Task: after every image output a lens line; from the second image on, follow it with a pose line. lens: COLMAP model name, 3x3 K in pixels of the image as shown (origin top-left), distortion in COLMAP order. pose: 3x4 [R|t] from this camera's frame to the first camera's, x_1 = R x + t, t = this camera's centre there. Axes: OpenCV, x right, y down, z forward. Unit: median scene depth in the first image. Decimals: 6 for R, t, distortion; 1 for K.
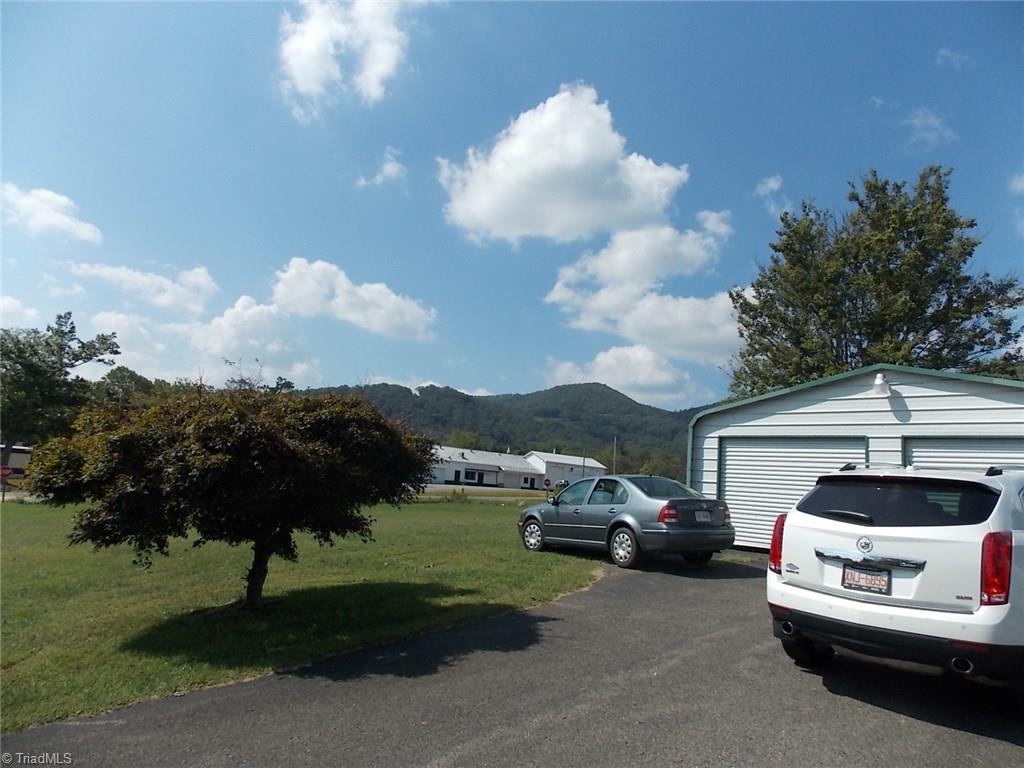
lens RADIAL K [[681.9, 0, 514.4], [0, 681.9, 382.0], [0, 0, 1]] dist [0.001561, -0.003550]
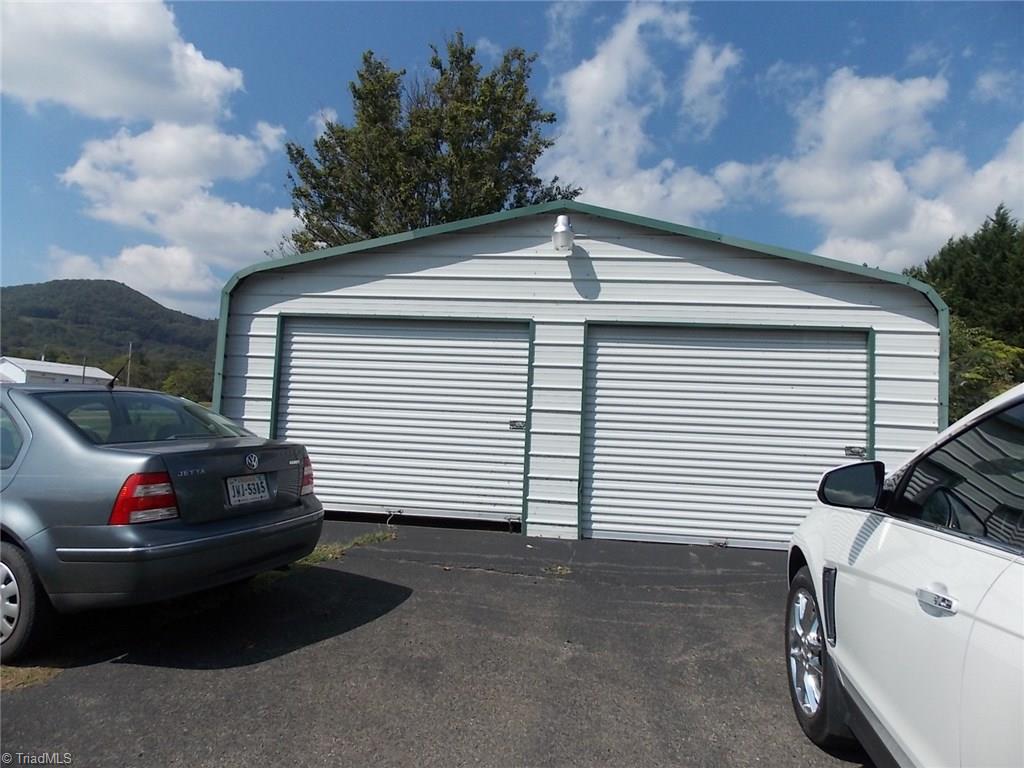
lens RADIAL K [[681.9, 0, 514.4], [0, 681.9, 382.0], [0, 0, 1]] dist [0.001561, -0.003550]
pose [[0.794311, 0.001397, 0.607510, 0.064142], [-0.078746, 0.991798, 0.100678, 0.034173], [-0.602386, -0.127808, 0.787906, 0.244114]]
